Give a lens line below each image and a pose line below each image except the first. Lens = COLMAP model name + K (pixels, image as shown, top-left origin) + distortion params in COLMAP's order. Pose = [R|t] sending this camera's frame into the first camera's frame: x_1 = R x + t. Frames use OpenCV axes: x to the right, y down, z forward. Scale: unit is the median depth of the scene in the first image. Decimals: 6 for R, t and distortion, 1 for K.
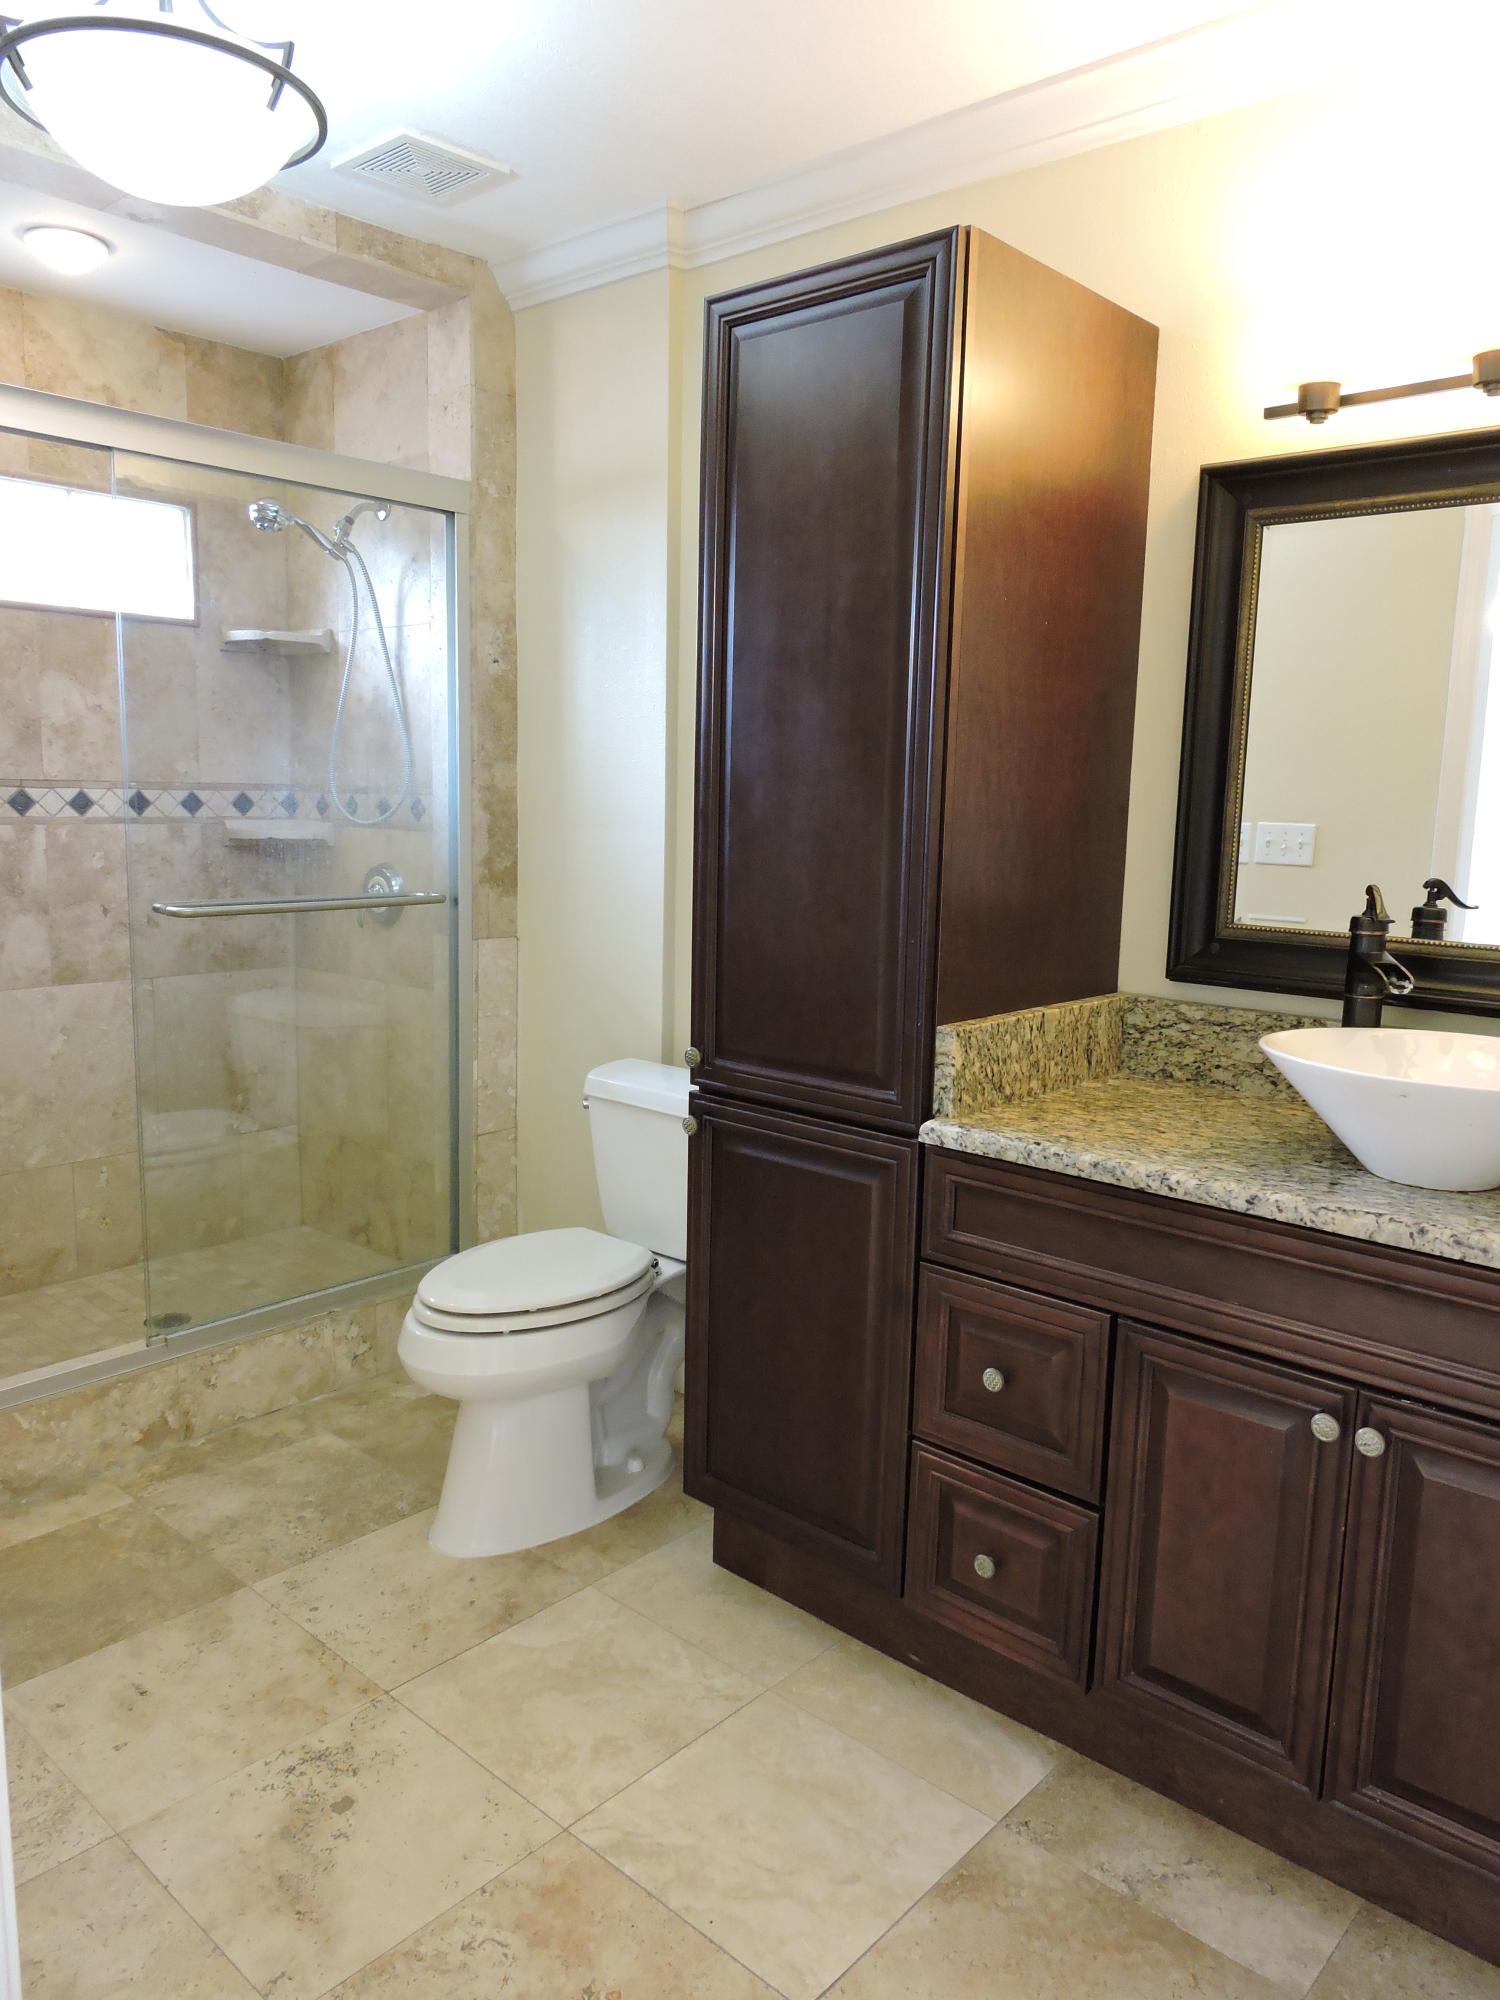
lens RADIAL K [[1418.1, 0, 750.0], [0, 1418.1, 1000.0], [0, 0, 1]] dist [-0.002275, -0.004985]
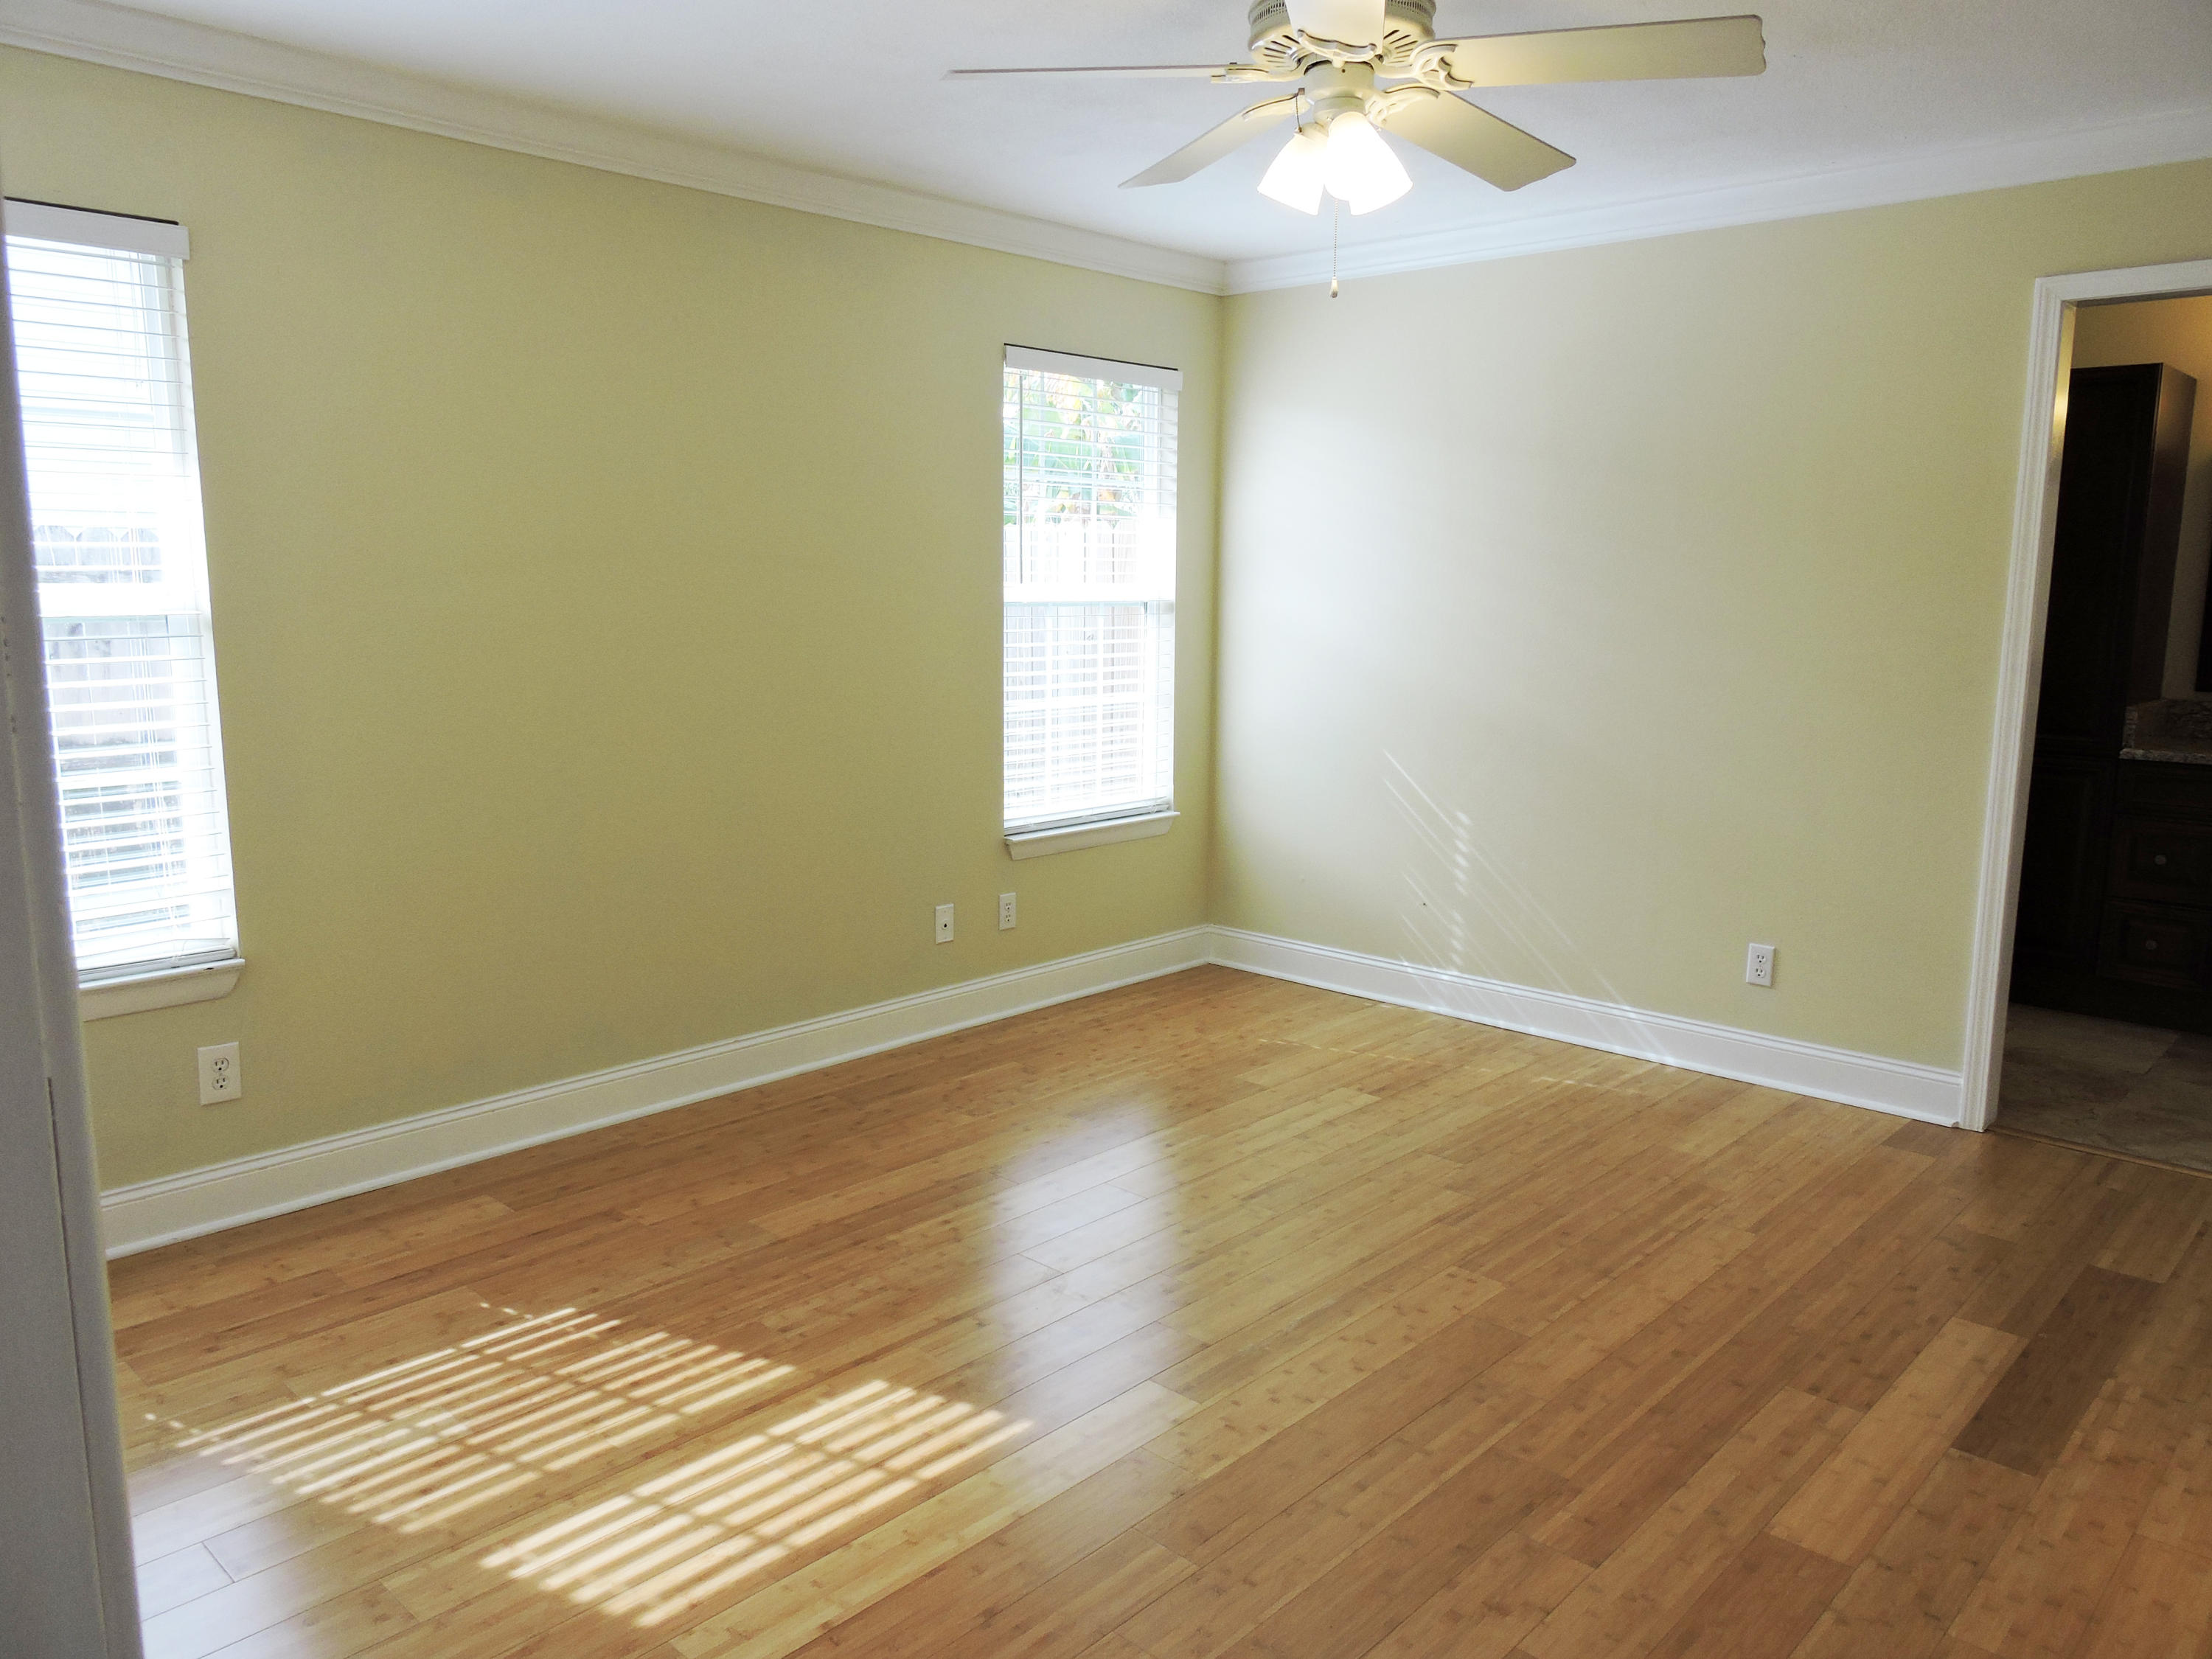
lens RADIAL K [[1568.4, 0, 1101.7], [0, 1568.4, 832.4], [0, 0, 1]] dist [-0.002275, -0.004985]
pose [[0.999546, -0.011606, -0.027790, -1.415611], [0.011896, 0.999876, 0.010283, 0.171468], [0.027667, -0.010608, 0.999561, -1.517833]]
